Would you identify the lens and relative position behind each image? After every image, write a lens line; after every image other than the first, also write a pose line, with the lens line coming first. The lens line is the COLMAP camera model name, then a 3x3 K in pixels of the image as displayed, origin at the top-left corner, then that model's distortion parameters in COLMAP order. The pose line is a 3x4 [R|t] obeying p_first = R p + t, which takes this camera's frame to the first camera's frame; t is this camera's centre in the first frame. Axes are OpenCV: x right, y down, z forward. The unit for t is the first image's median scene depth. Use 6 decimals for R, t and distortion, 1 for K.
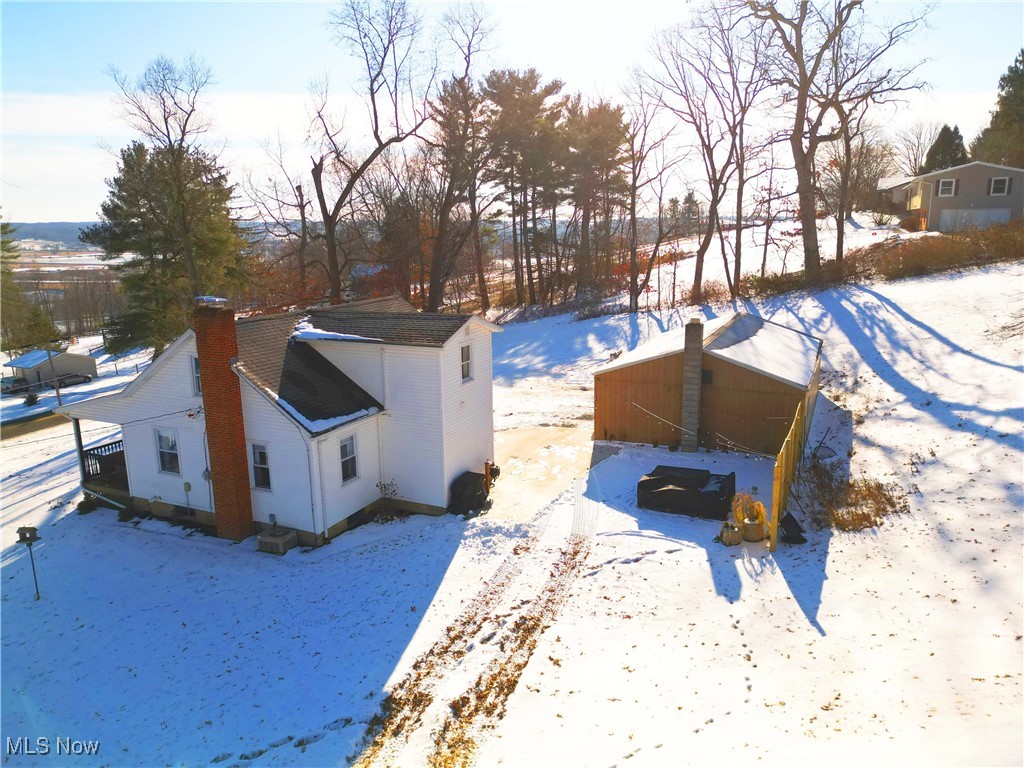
lens RADIAL K [[721.4, 0, 512.0], [0, 721.4, 384.0], [0, 0, 1]] dist [0.035809, -0.001889]
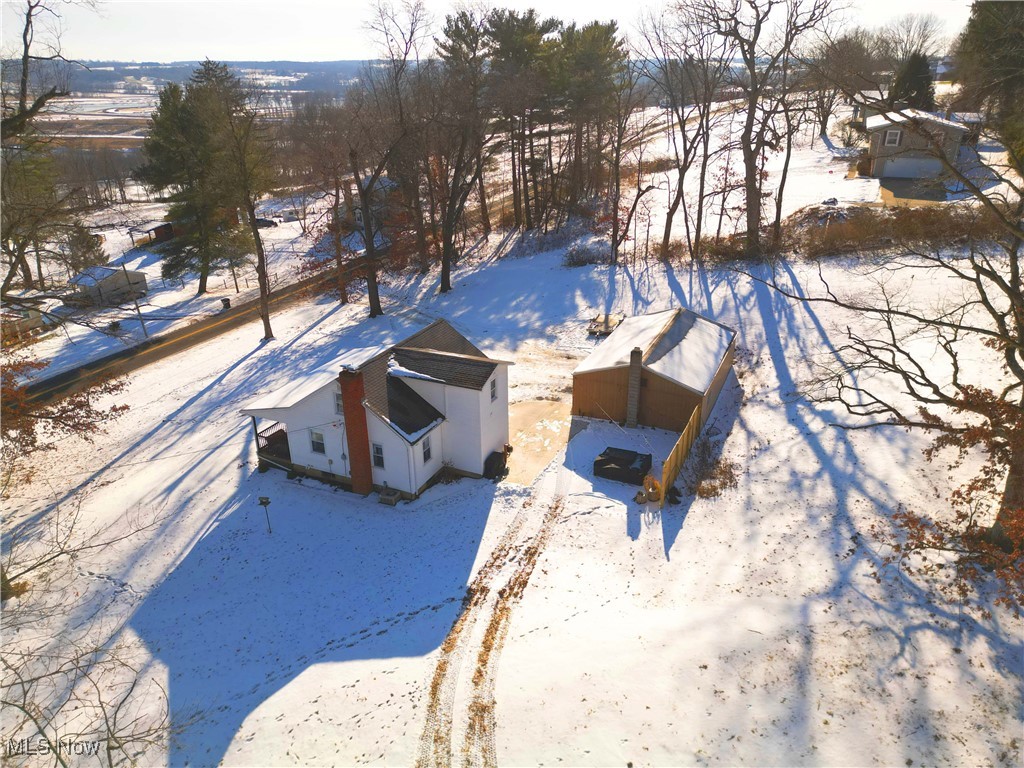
lens RADIAL K [[723.4, 0, 509.7], [0, 723.4, 378.2], [0, 0, 1]] dist [0.084909, -0.074922]
pose [[0.999985, -0.000438, 0.005510, -0.036851], [-0.000611, 0.981985, 0.188959, -0.385871], [-0.005493, -0.188959, 0.981970, -0.661314]]
